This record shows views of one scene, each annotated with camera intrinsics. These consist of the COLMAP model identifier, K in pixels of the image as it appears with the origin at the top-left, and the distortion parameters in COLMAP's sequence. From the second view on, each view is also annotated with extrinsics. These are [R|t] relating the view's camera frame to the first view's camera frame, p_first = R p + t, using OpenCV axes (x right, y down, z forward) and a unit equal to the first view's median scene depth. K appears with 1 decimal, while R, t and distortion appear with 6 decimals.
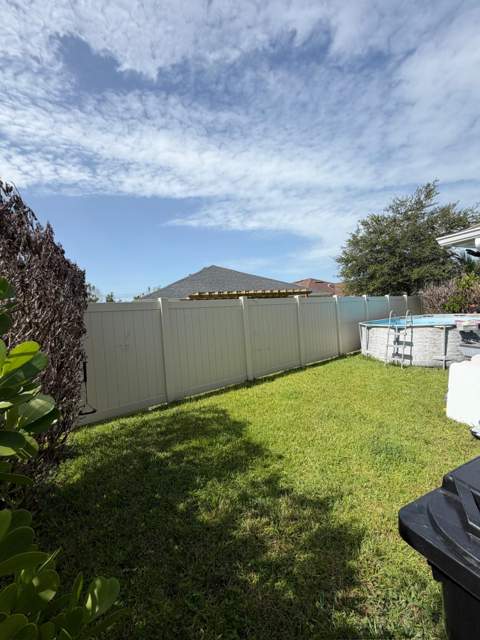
lens RADIAL K [[255.8, 0, 237.7], [0, 255.8, 320.4], [0, 0, 1]] dist [0.001567, 0.001058]
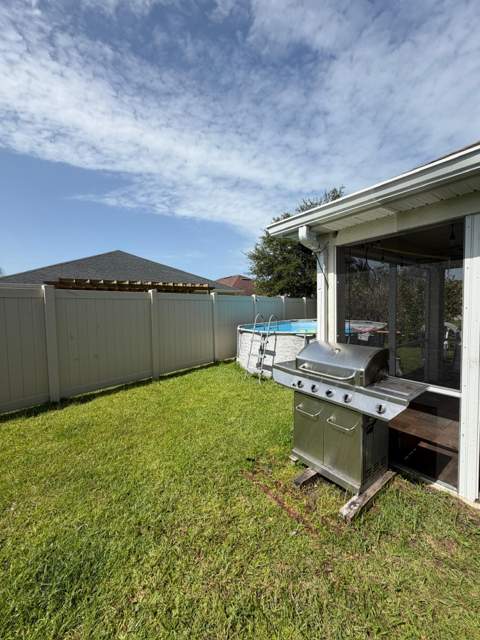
lens RADIAL K [[255.8, 0, 243.0], [0, 255.8, 319.1], [0, 0, 1]] dist [0.001567, 0.001058]
pose [[0.975142, 0.041082, 0.217738, 0.162638], [-0.044362, 0.998964, 0.010194, -0.012806], [-0.217094, -0.019600, 0.975954, 0.072104]]
